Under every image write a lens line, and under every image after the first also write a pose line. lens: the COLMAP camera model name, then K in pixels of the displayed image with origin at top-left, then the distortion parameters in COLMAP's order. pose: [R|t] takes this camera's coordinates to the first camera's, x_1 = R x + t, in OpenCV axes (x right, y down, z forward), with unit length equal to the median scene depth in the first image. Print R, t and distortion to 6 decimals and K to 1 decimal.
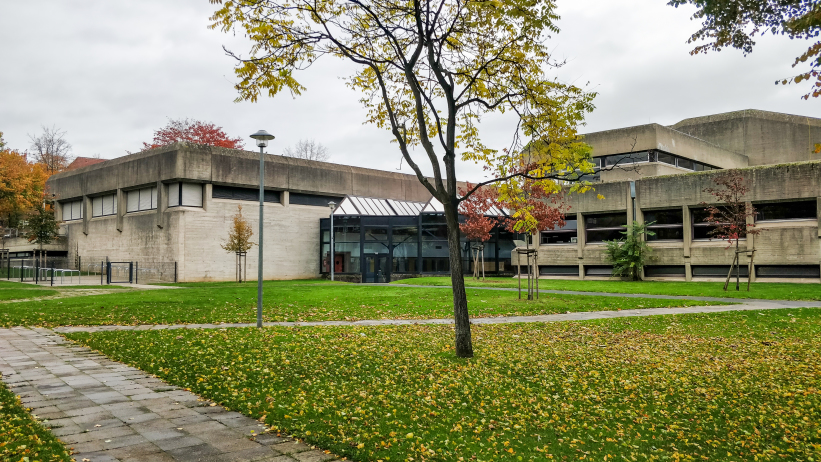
lens RADIAL K [[663.9, 0, 410.5], [0, 663.9, 231.0], [0, 0, 1]] dist [0.005506, -0.008418]
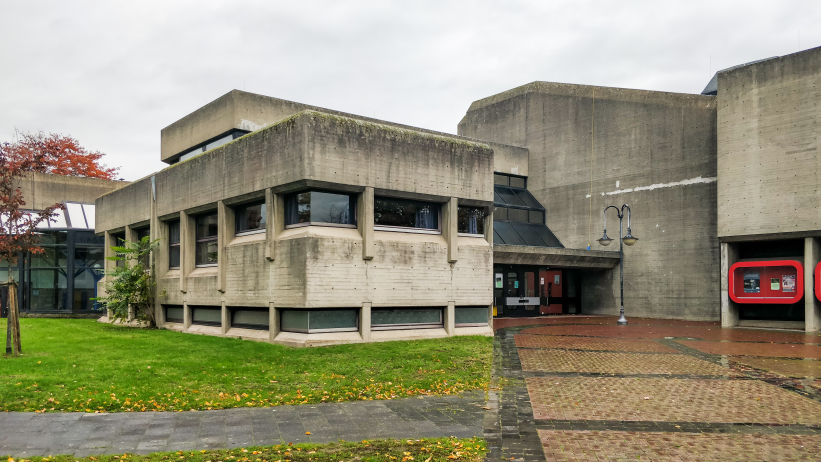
lens RADIAL K [[672.7, 0, 426.4], [0, 672.7, 274.7], [0, 0, 1]] dist [0.097551, -0.198775]
pose [[0.991656, 0.000873, -0.128910, 0.512426], [0.001825, 0.999782, 0.020806, 0.006971], [0.128900, -0.020868, 0.991438, 0.279805]]
